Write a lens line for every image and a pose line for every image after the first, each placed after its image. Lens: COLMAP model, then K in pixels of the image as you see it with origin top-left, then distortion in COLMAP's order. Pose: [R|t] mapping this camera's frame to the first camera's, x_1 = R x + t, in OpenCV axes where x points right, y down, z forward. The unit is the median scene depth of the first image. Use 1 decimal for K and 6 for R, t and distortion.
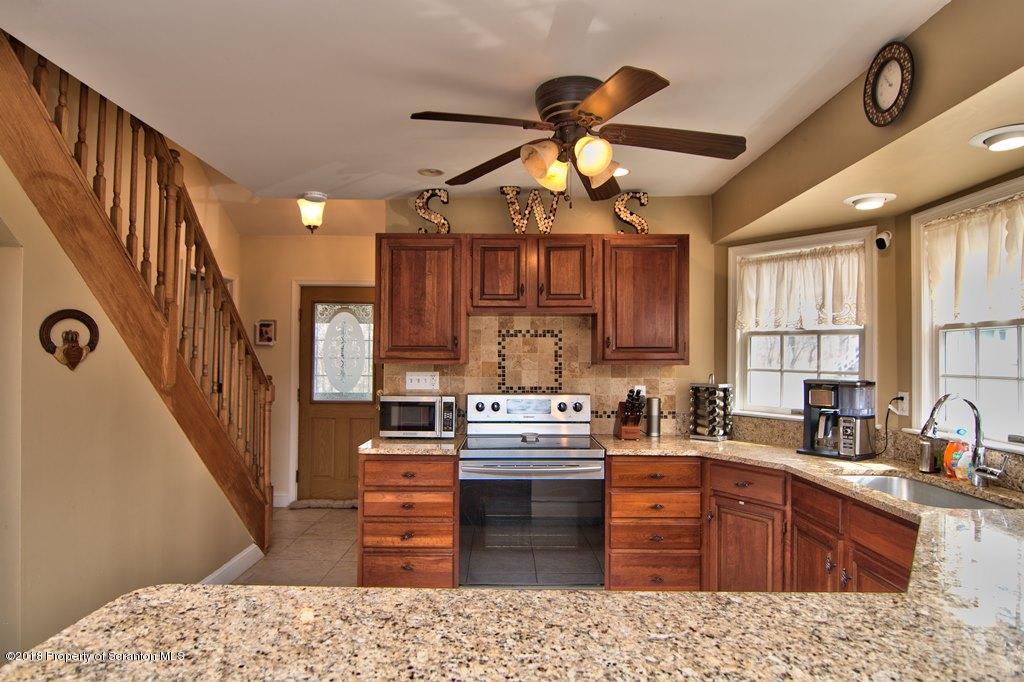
lens RADIAL K [[602.3, 0, 511.9], [0, 602.3, 341.1], [0, 0, 1]] dist [-0.015153, 0.001503]
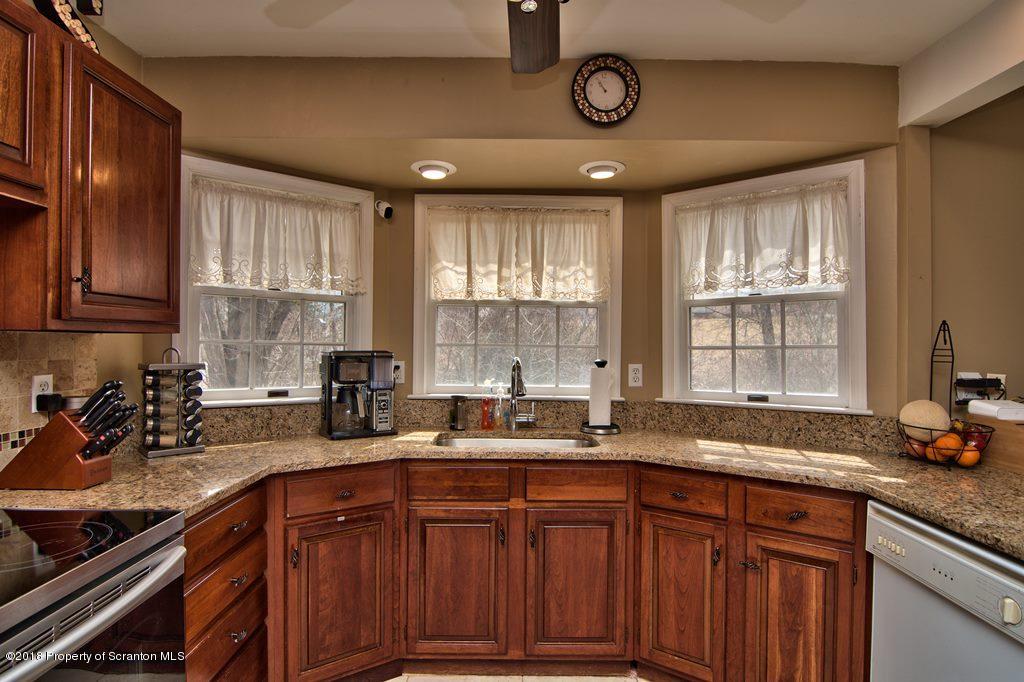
lens RADIAL K [[542.8, 0, 514.5], [0, 542.8, 345.2], [0, 0, 1]] dist [-0.005715, -0.007141]
pose [[-0.005330, -0.007794, 0.999955, -0.302476], [-0.036445, 0.999307, 0.007594, 0.044907], [-0.999321, -0.036403, -0.005610, 0.842629]]
